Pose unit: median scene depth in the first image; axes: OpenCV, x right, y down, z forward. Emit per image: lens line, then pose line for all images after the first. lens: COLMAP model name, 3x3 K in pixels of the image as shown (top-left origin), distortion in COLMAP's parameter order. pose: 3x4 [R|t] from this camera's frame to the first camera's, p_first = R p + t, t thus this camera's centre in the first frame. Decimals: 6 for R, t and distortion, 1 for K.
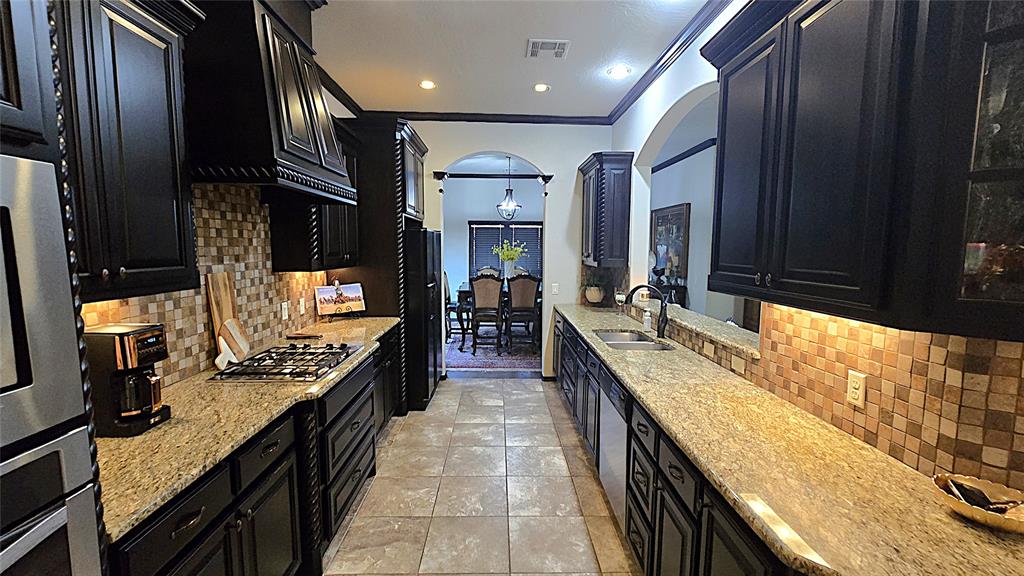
lens RADIAL K [[435.9, 0, 511.8], [0, 435.9, 288.2], [0, 0, 1]] dist [0.003932, 0.001703]
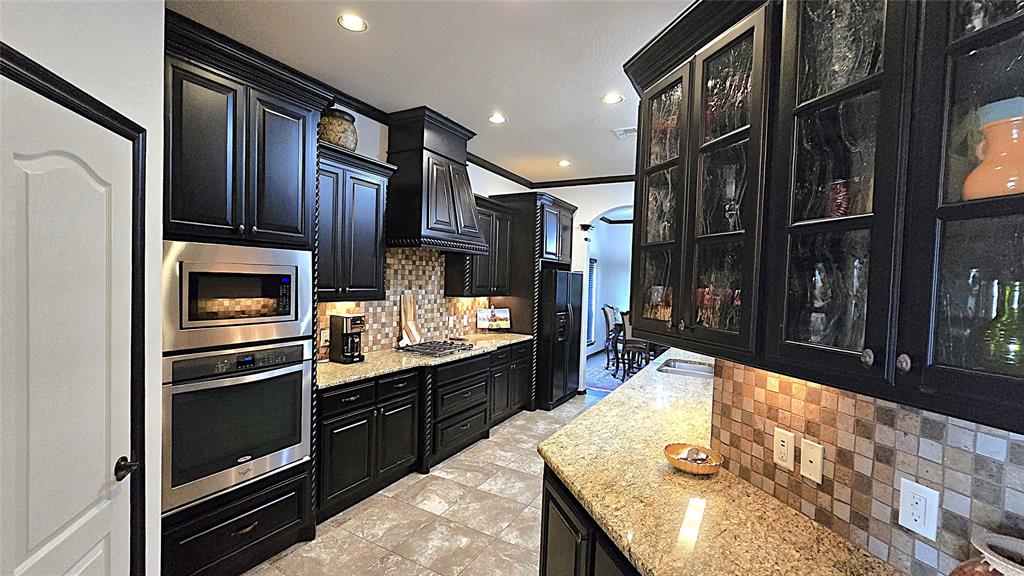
lens RADIAL K [[435.9, 0, 514.2], [0, 435.9, 291.0], [0, 0, 1]] dist [0.003932, 0.001703]
pose [[0.857306, 0.033651, -0.513706, 0.534036], [-0.074763, 0.995421, -0.059564, 0.020592], [0.509350, 0.089471, 0.855896, -0.265107]]
